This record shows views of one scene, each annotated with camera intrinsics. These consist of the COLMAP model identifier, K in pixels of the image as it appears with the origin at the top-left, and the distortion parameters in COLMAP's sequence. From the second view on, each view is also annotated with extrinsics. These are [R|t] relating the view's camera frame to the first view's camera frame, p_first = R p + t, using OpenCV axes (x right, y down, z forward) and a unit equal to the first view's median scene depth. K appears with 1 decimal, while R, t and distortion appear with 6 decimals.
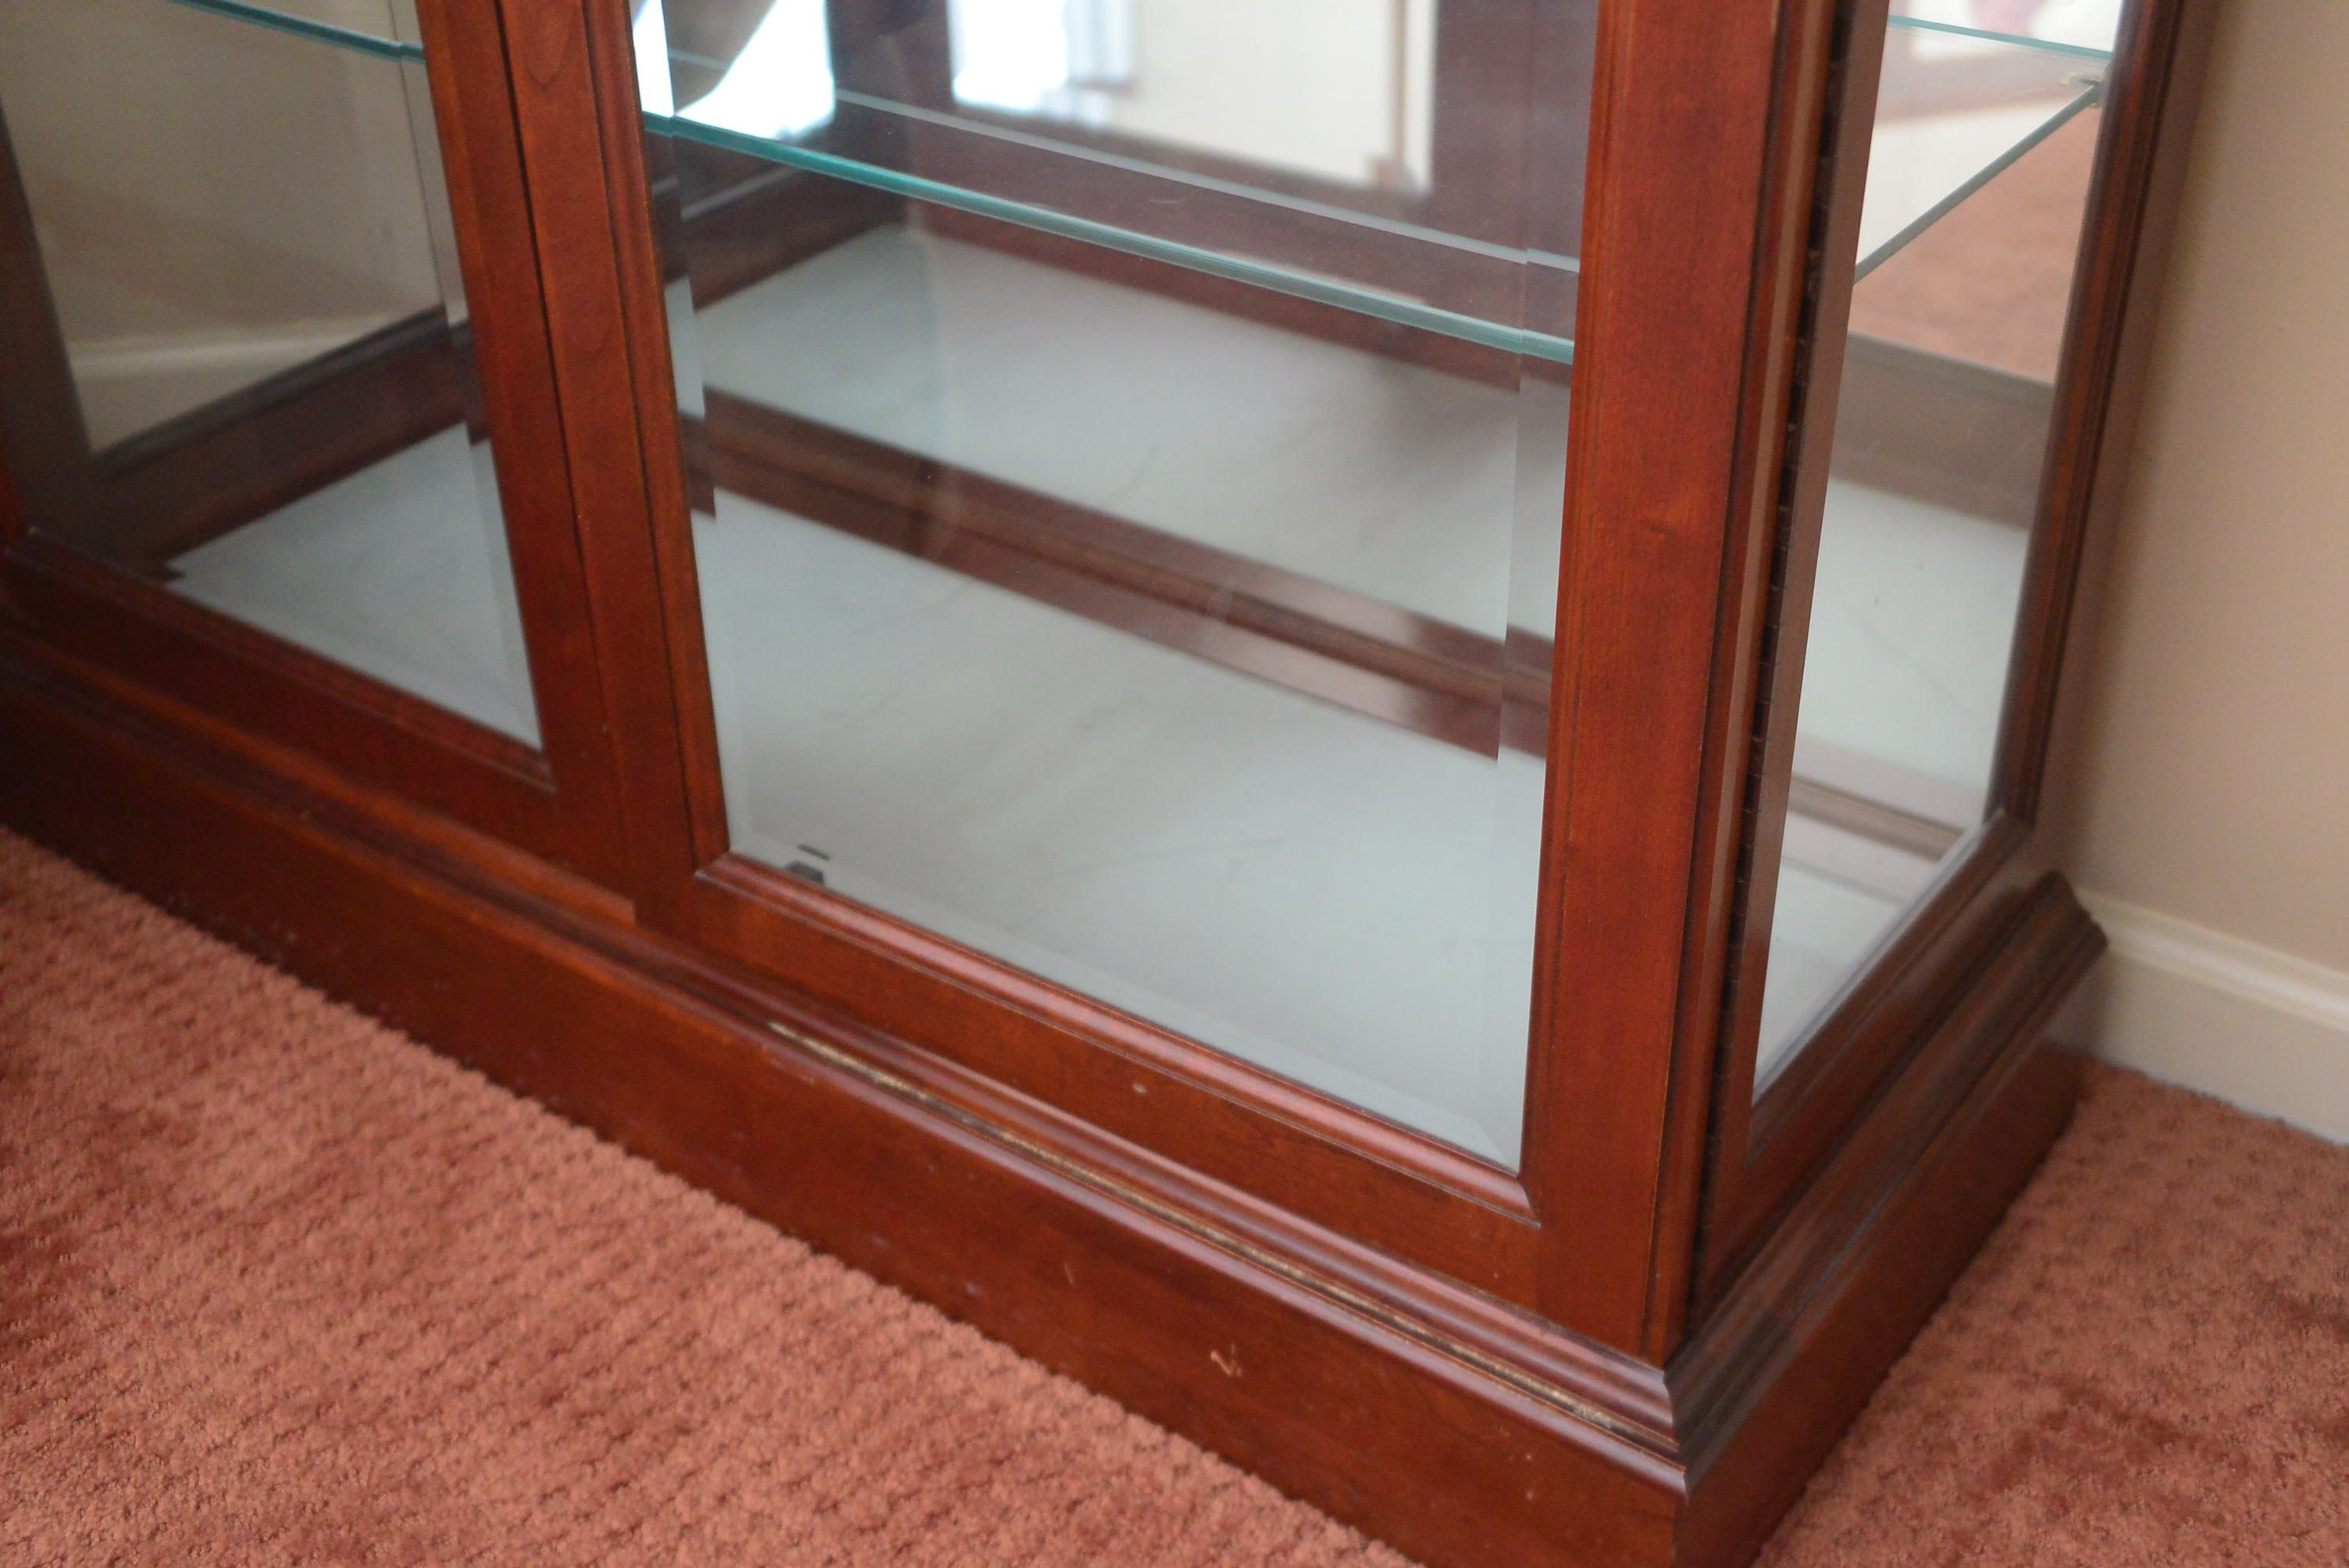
lens RADIAL K [[2689.3, 0, 1169.3], [0, 2689.3, 790.5], [0, 0, 1]] dist [0.020533, 0.000000]
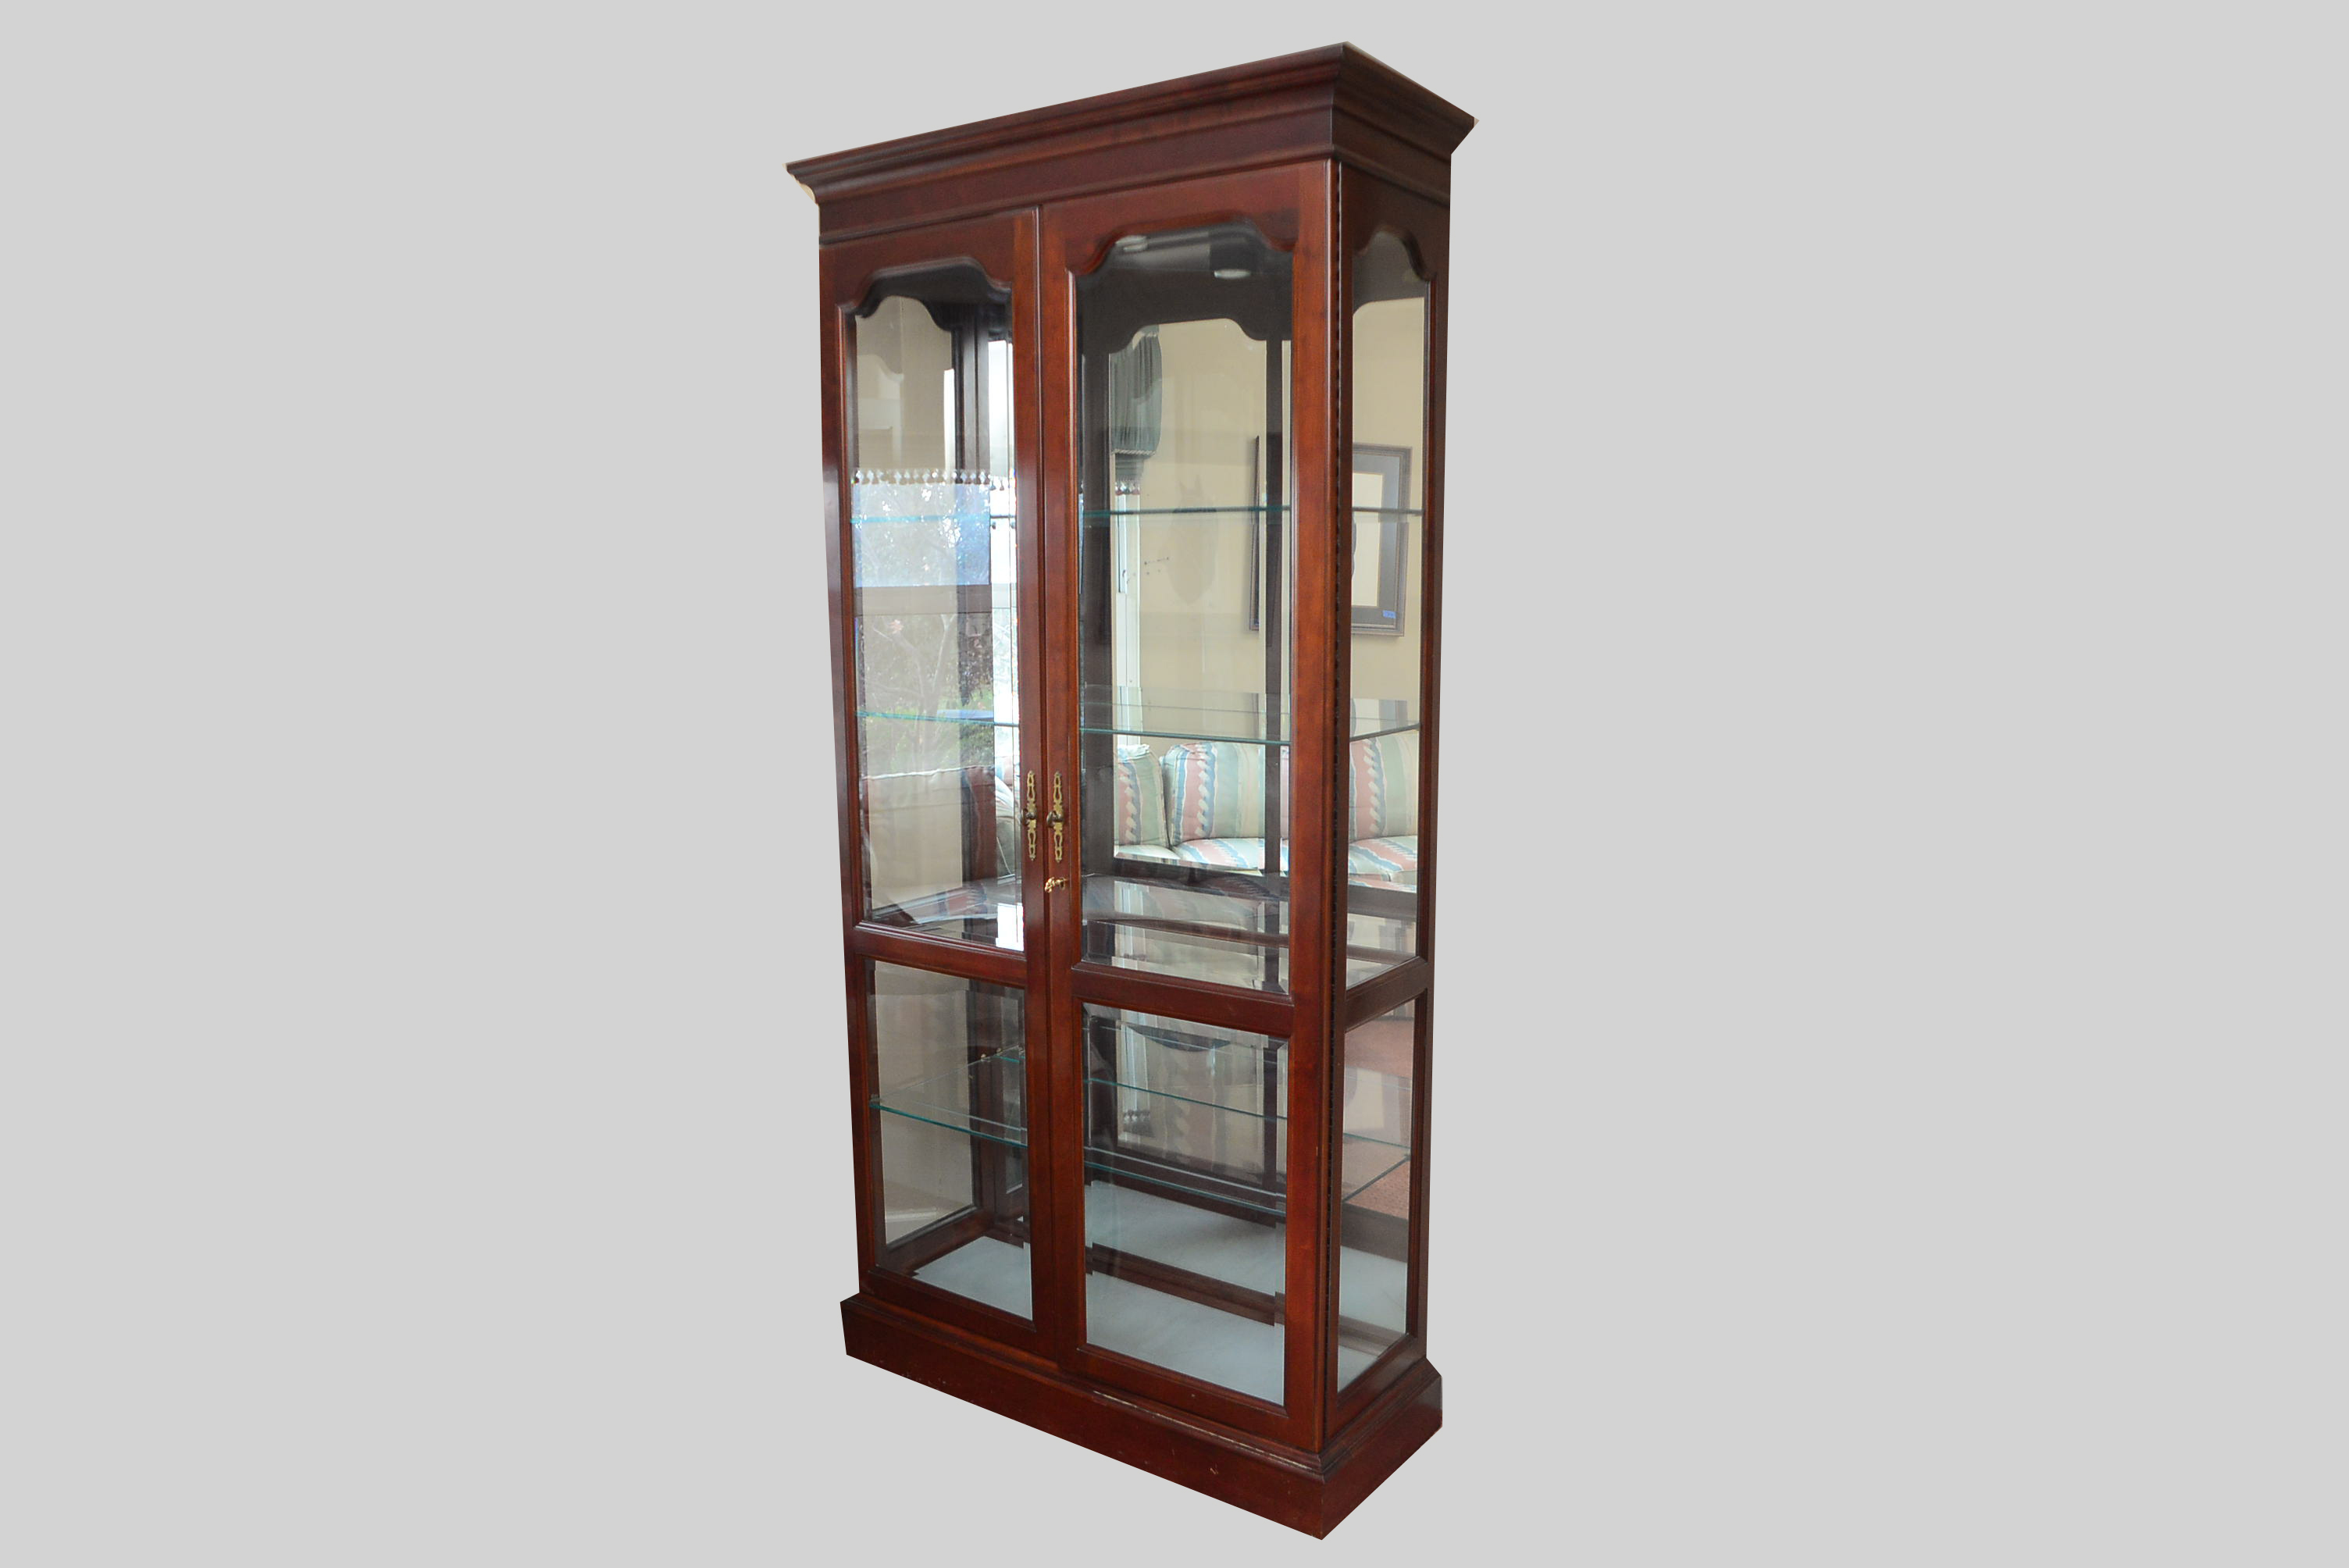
lens RADIAL K [[1632.1, 0, 1170.5], [0, 1632.1, 819.4], [0, 0, 1]] dist [-0.112321, -0.003196]
pose [[0.999763, 0.007210, 0.020529, -0.089024], [0.001386, 0.920487, -0.390771, 0.227534], [-0.021714, 0.390707, 0.920259, -1.414226]]
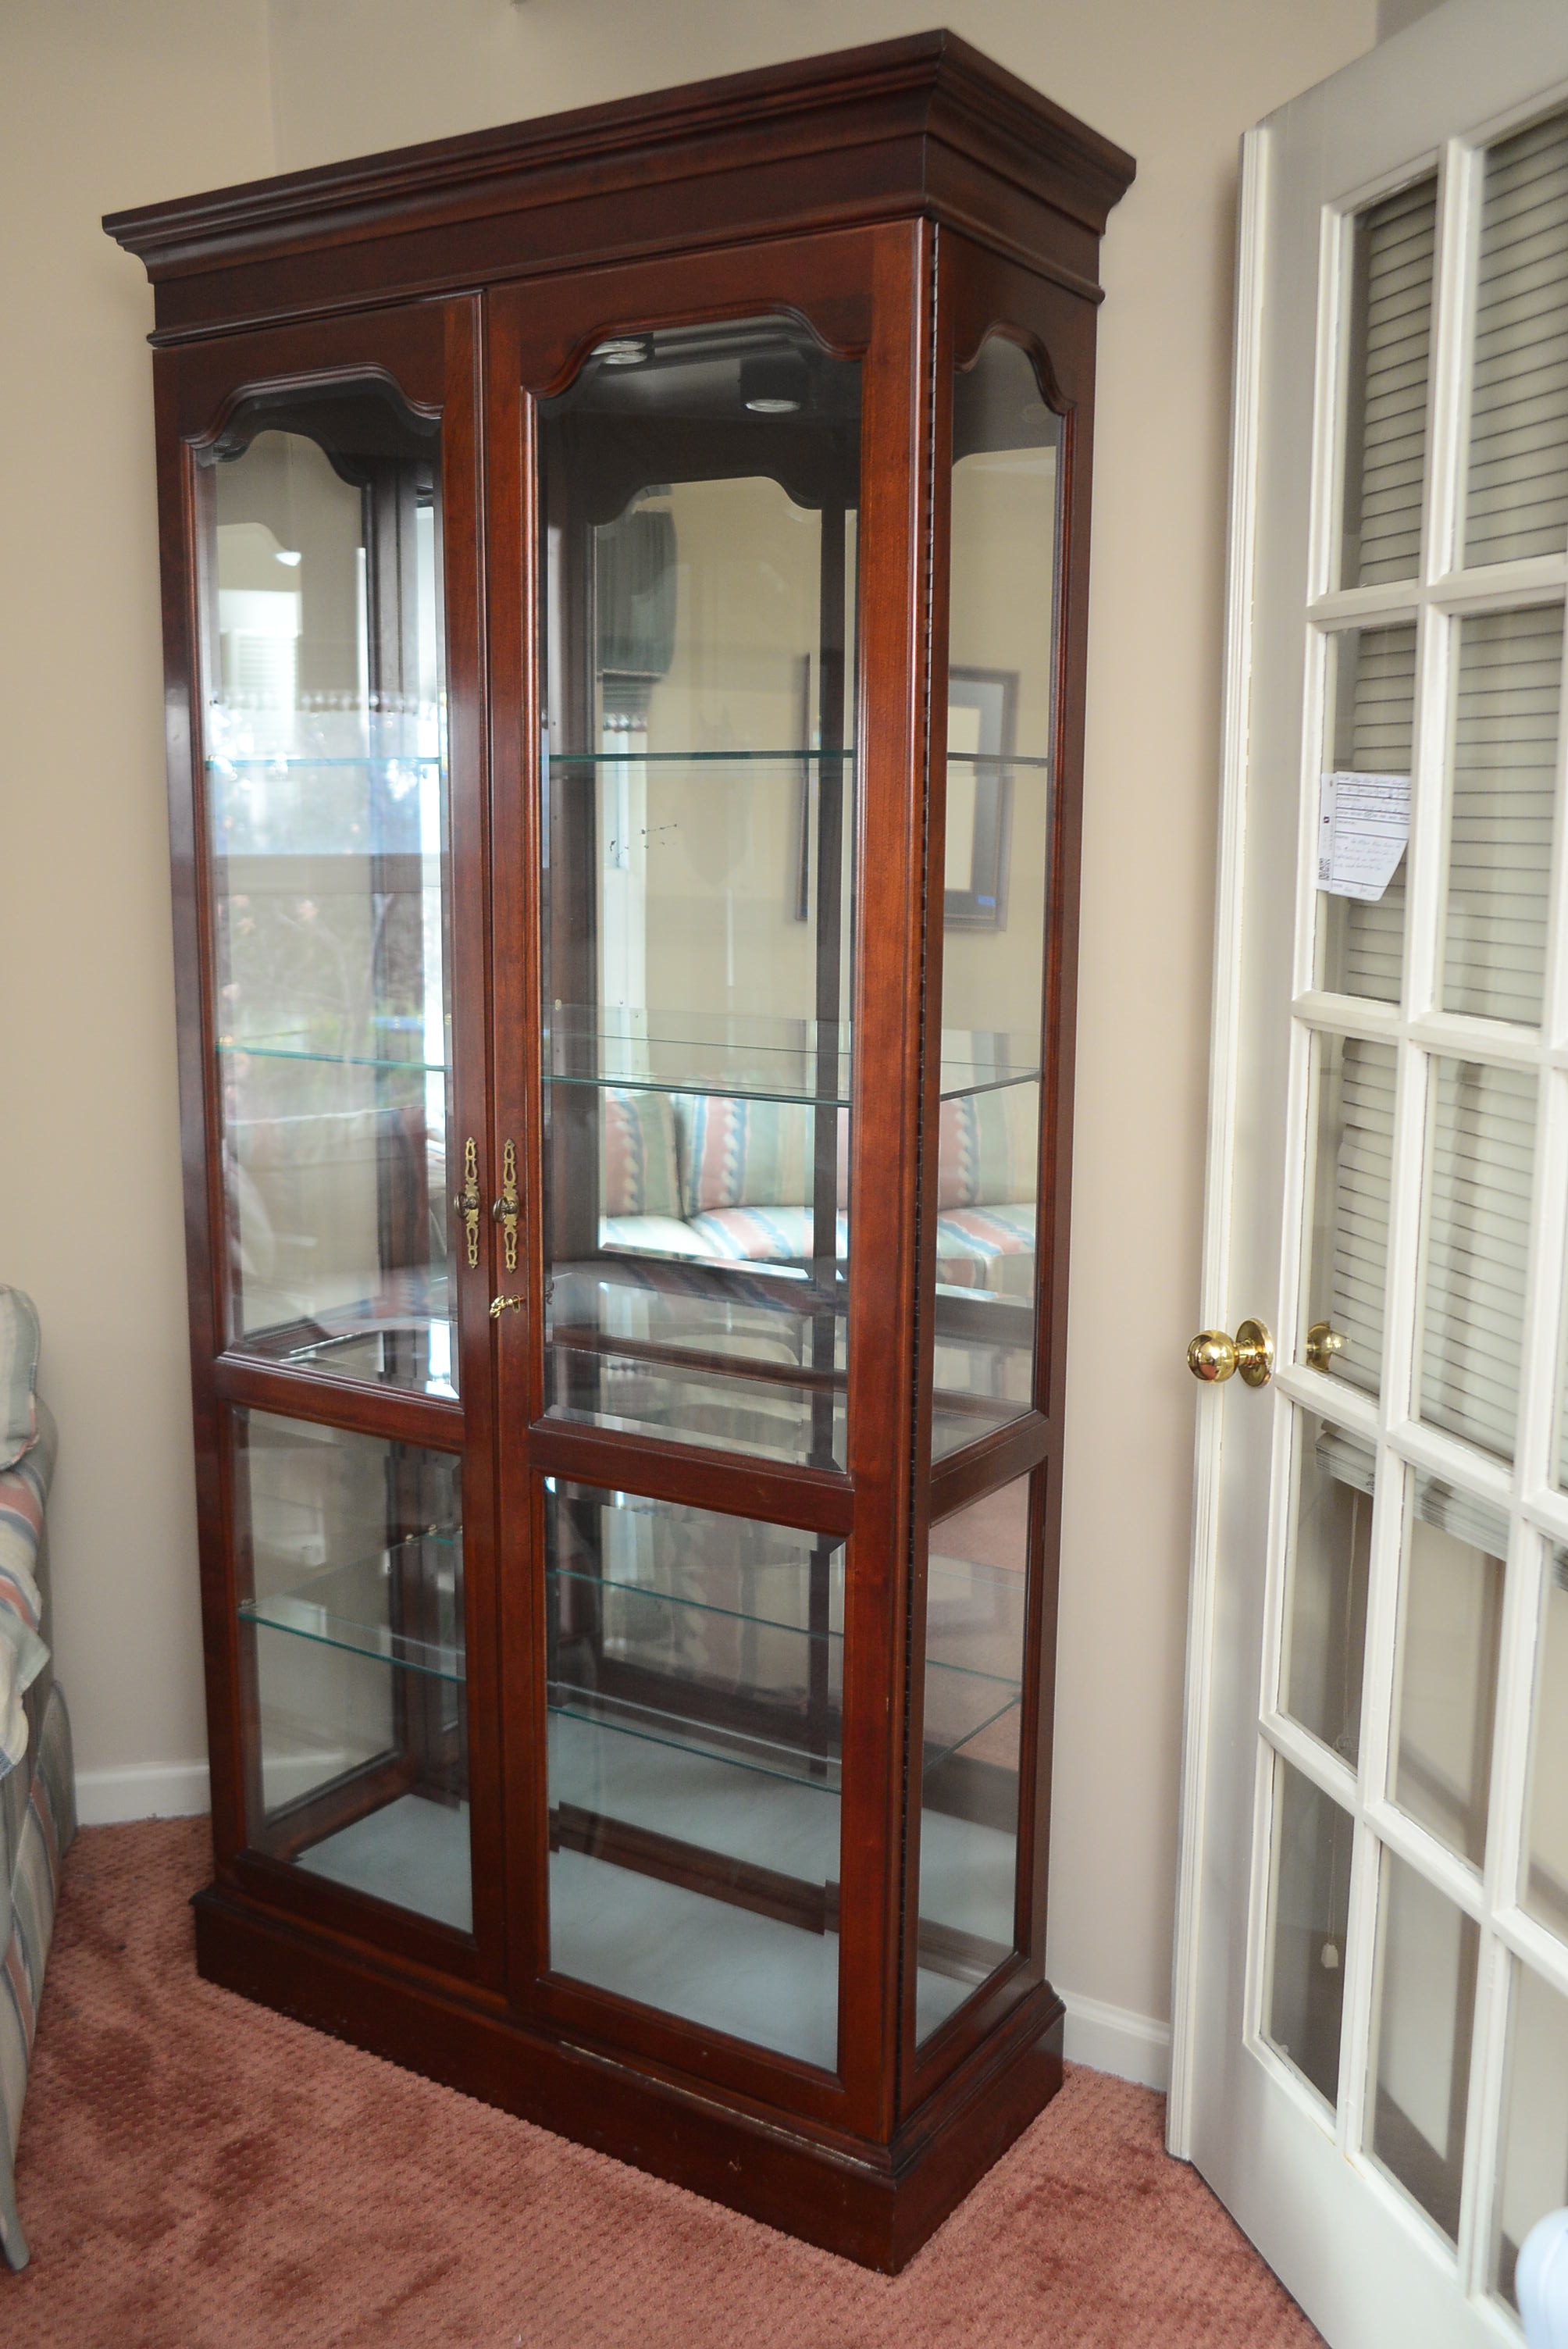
lens RADIAL K [[2132.5, 0, 763.9], [0, 2132.5, 1181.3], [0, 0, 1]] dist [-0.041019, 0.007761]
pose [[0.998439, 0.012478, 0.054439, -0.070577], [0.009258, 0.924261, -0.381649, 0.097973], [-0.055078, 0.381557, 0.922703, -1.221402]]
